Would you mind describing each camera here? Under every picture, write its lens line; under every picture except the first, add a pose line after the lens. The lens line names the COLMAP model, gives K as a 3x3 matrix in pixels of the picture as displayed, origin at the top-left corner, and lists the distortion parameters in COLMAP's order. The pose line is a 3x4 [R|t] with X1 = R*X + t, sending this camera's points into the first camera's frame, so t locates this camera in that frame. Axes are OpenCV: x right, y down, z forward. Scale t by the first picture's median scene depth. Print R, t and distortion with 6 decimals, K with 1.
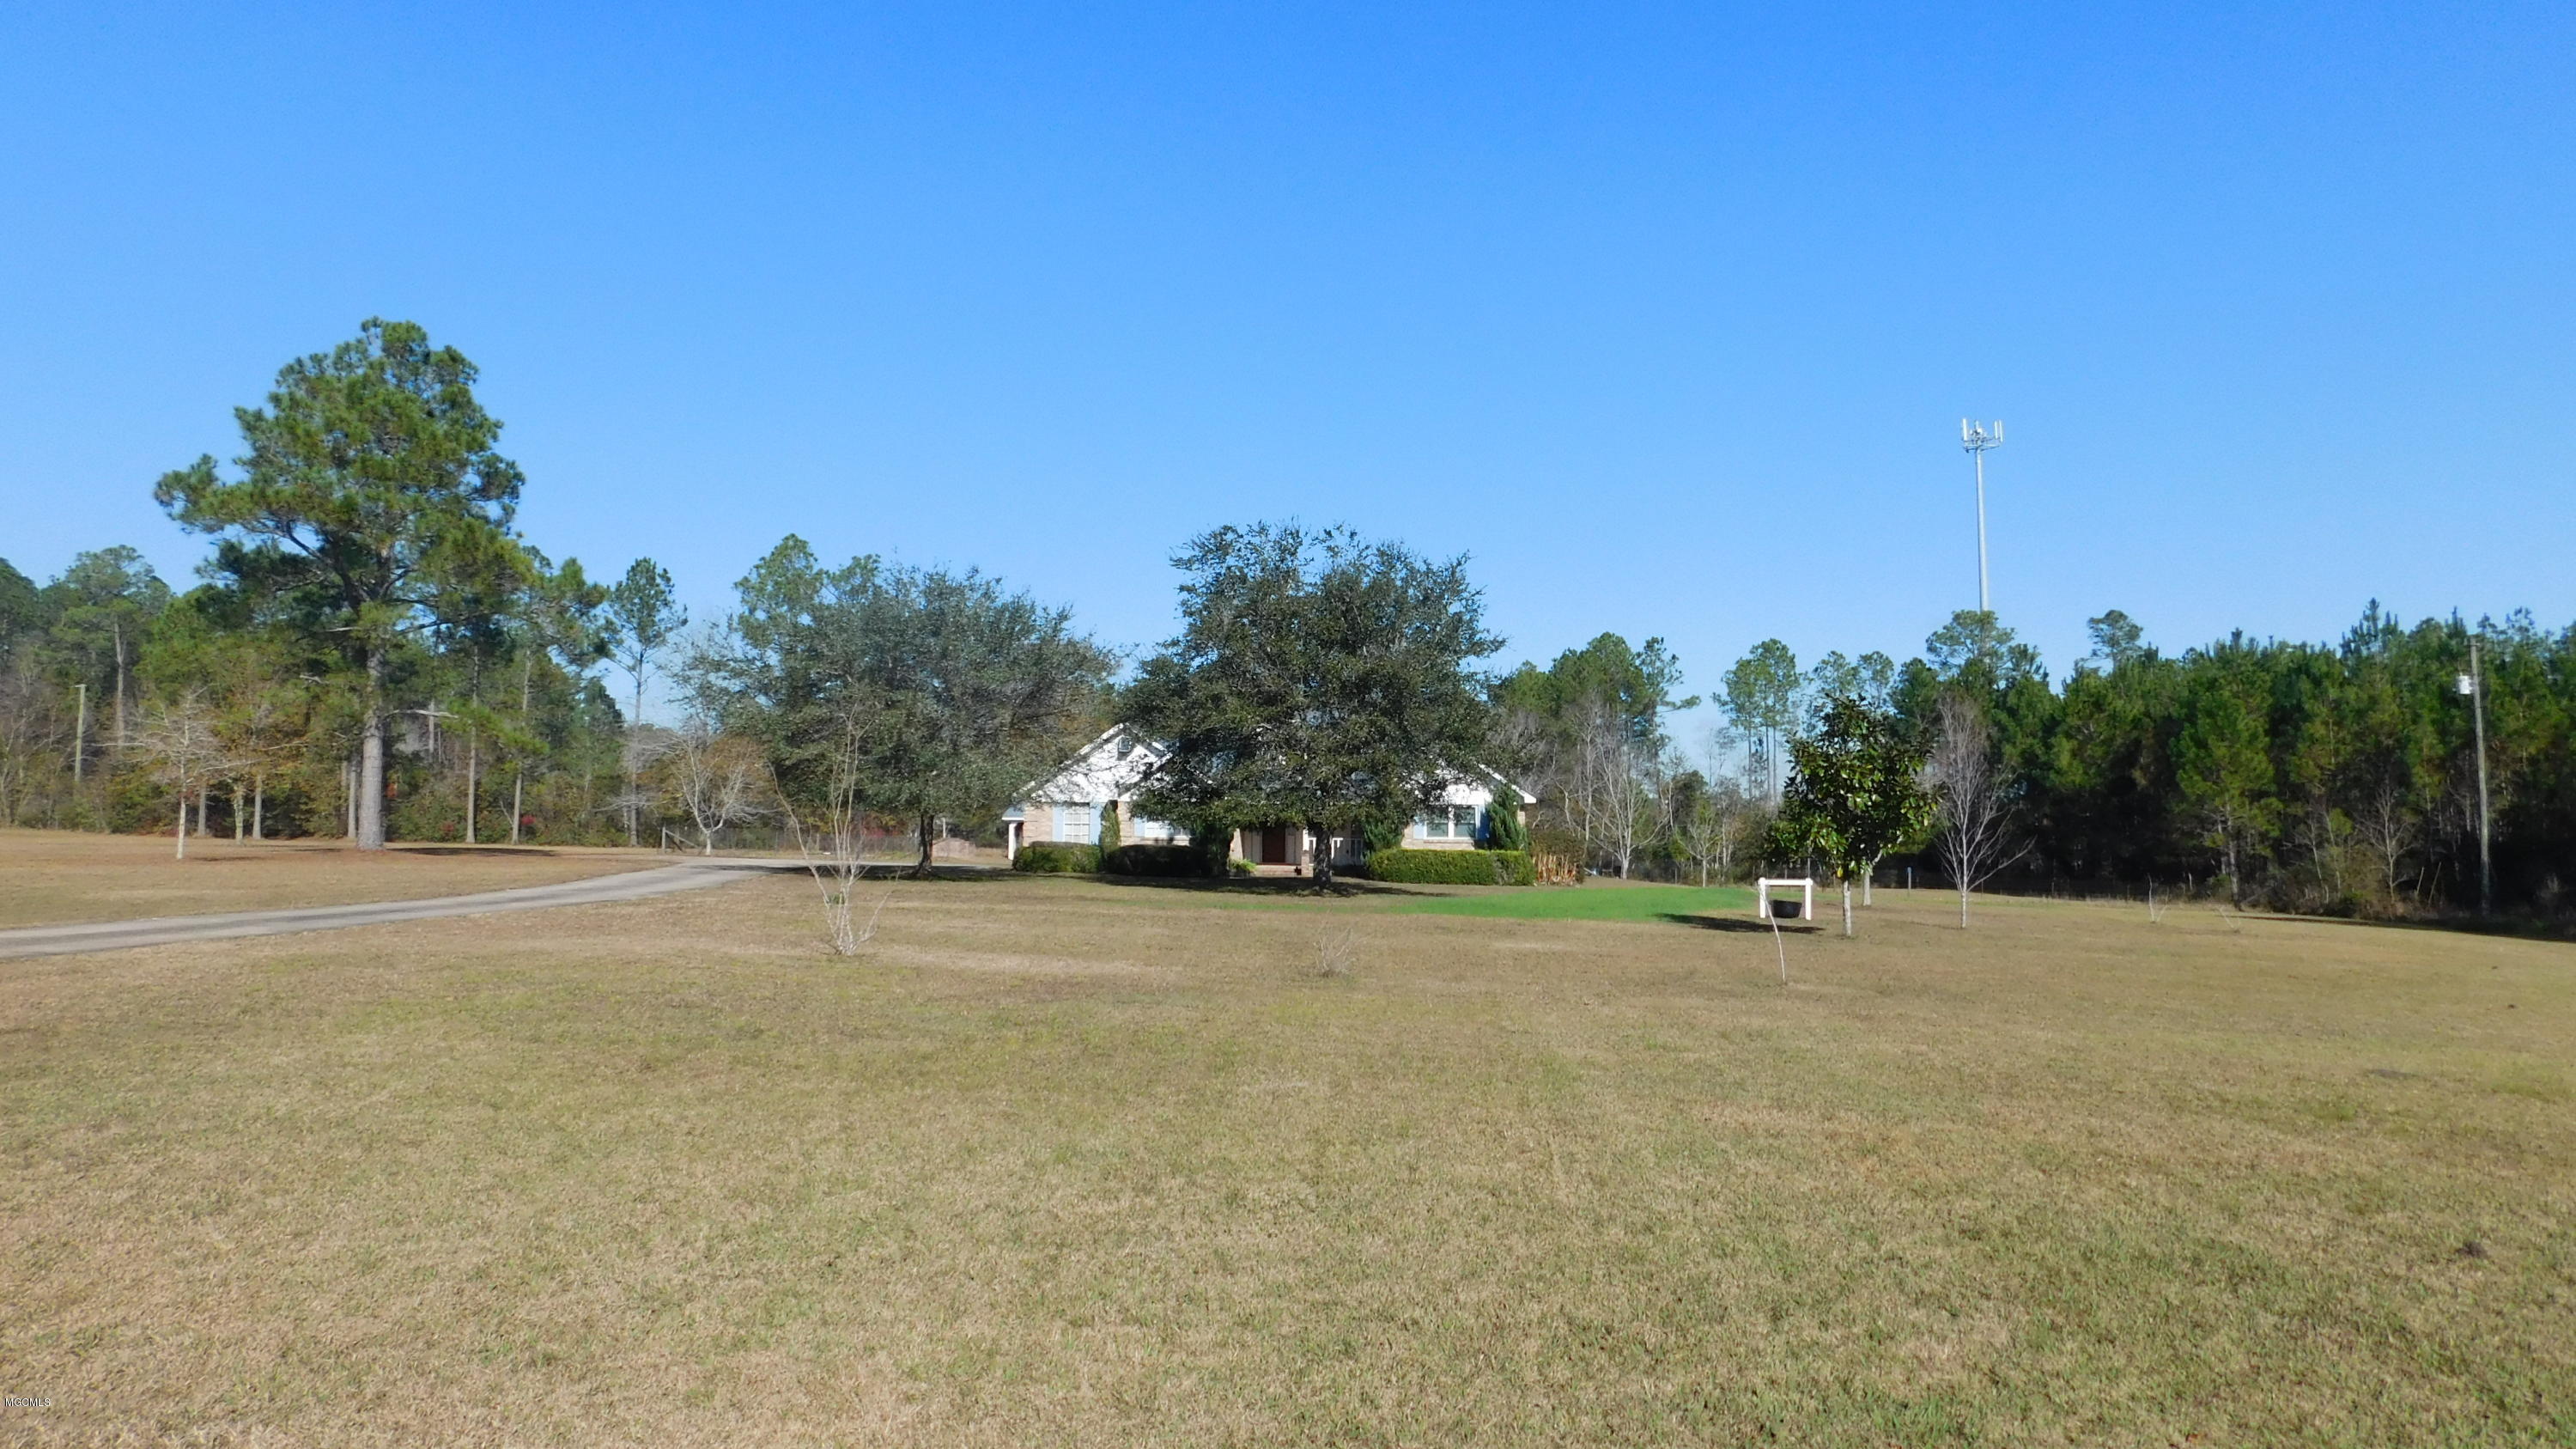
lens RADIAL K [[1697.6, 0, 1288.0], [0, 1697.6, 724.5], [0, 0, 1]] dist [-0.069118, 0.054531]
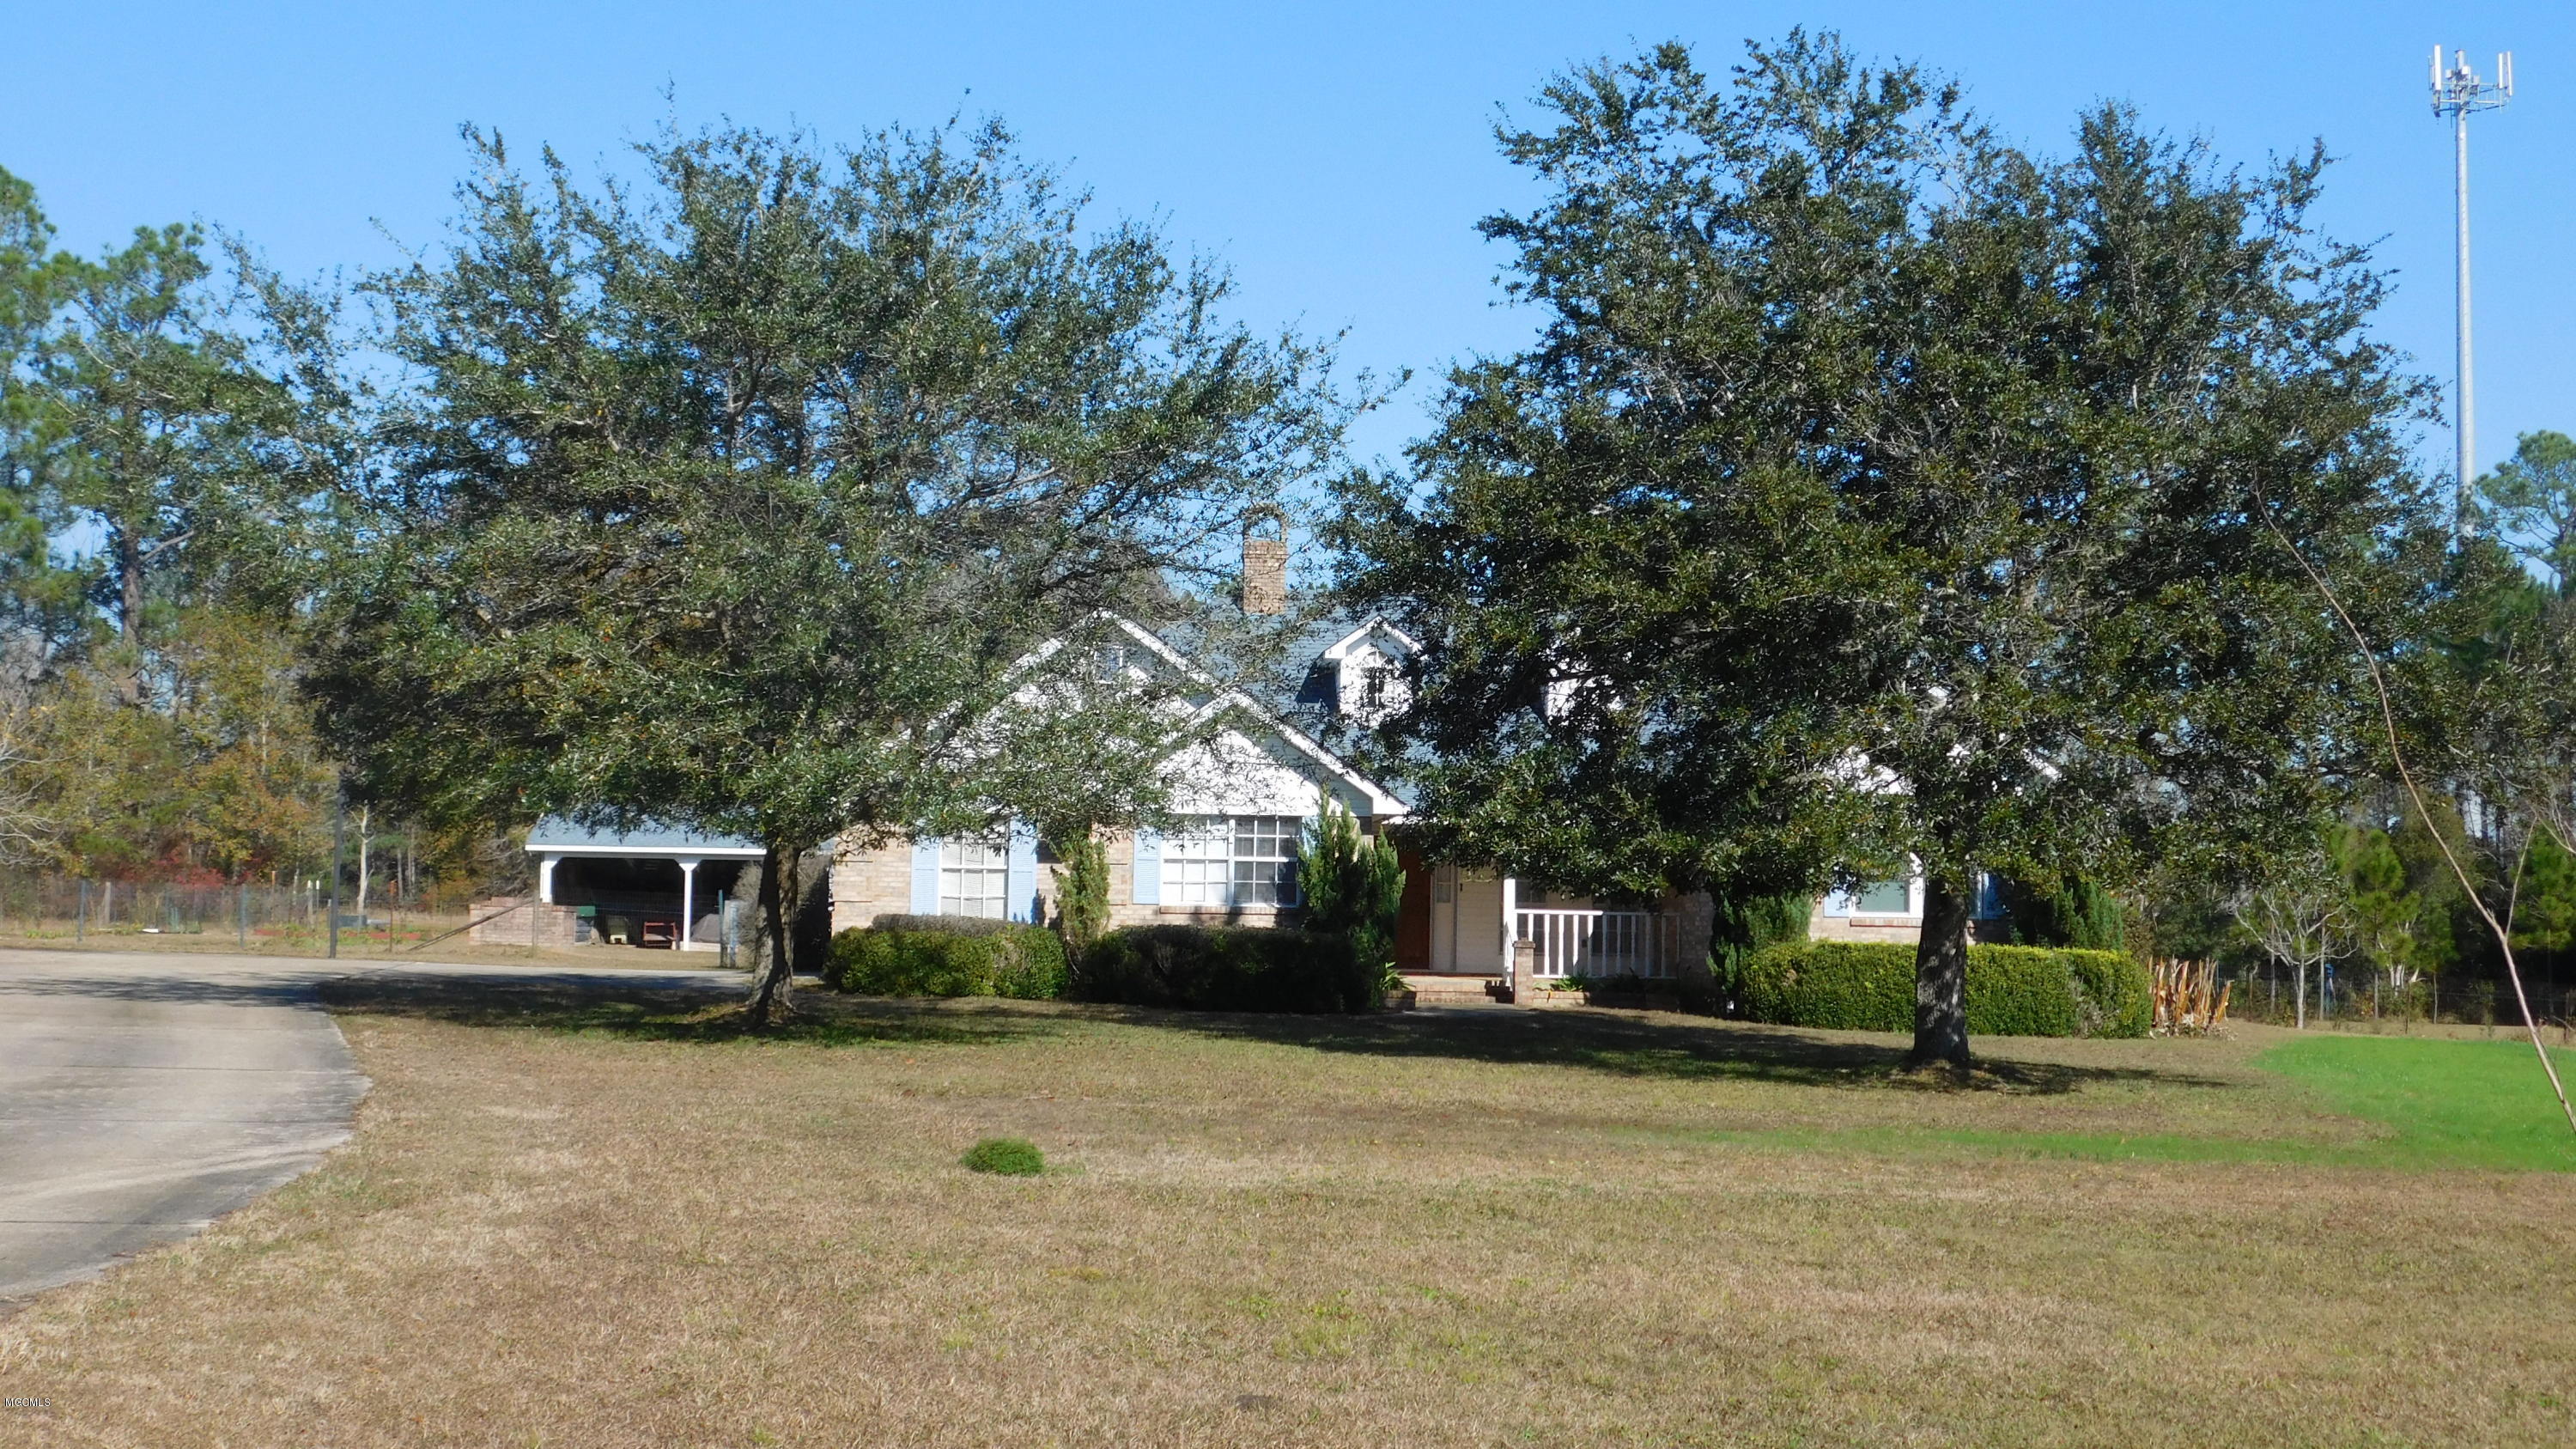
lens RADIAL K [[3391.3, 0, 1288.0], [0, 3391.3, 724.5], [0, 0, 1]] dist [-0.006350, -0.002589]
pose [[0.991441, 0.016542, 0.129504, -0.149601], [-0.018875, 0.999681, 0.016806, 0.010854], [-0.129184, -0.019107, 0.991437, 0.218719]]
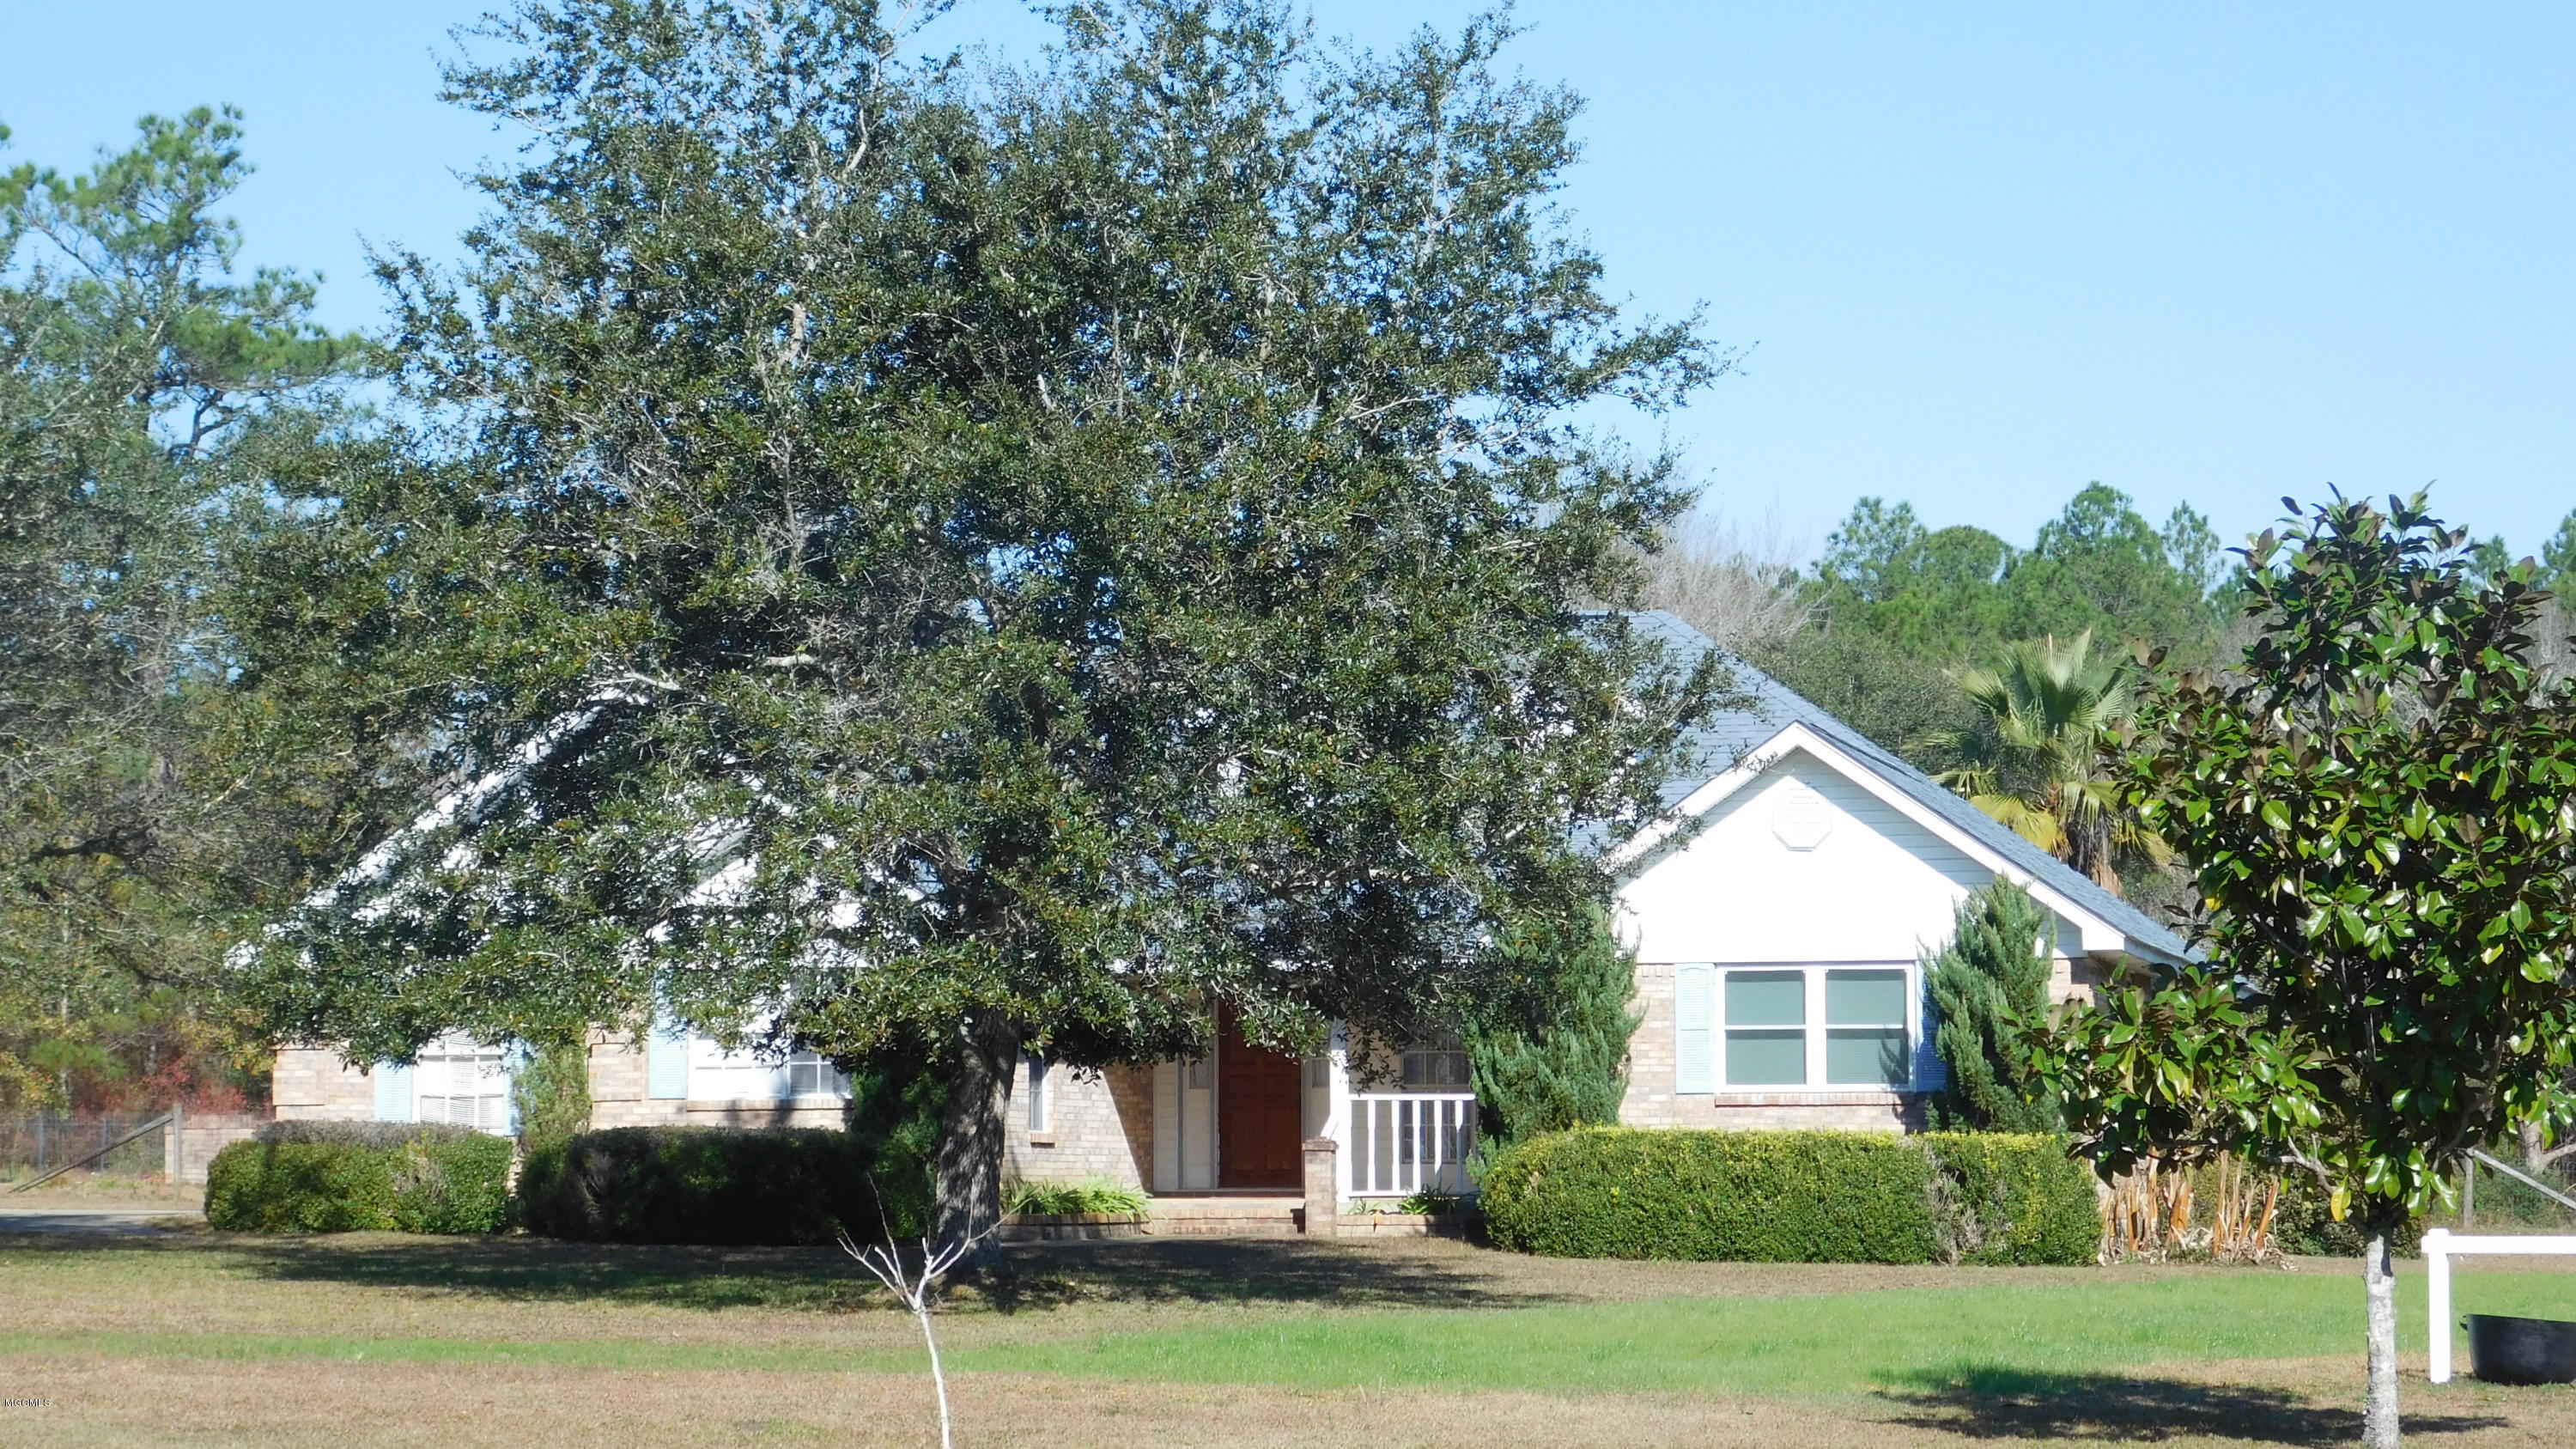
lens RADIAL K [[6161.4, 0, 1288.0], [0, 6161.4, 724.5], [0, 0, 1]] dist [0.070769, 0.036419]
pose [[0.988246, -0.023075, -0.151119, 0.155781], [0.023848, 0.999710, 0.003305, 0.004420], [0.150999, -0.006870, 0.988510, 0.028522]]
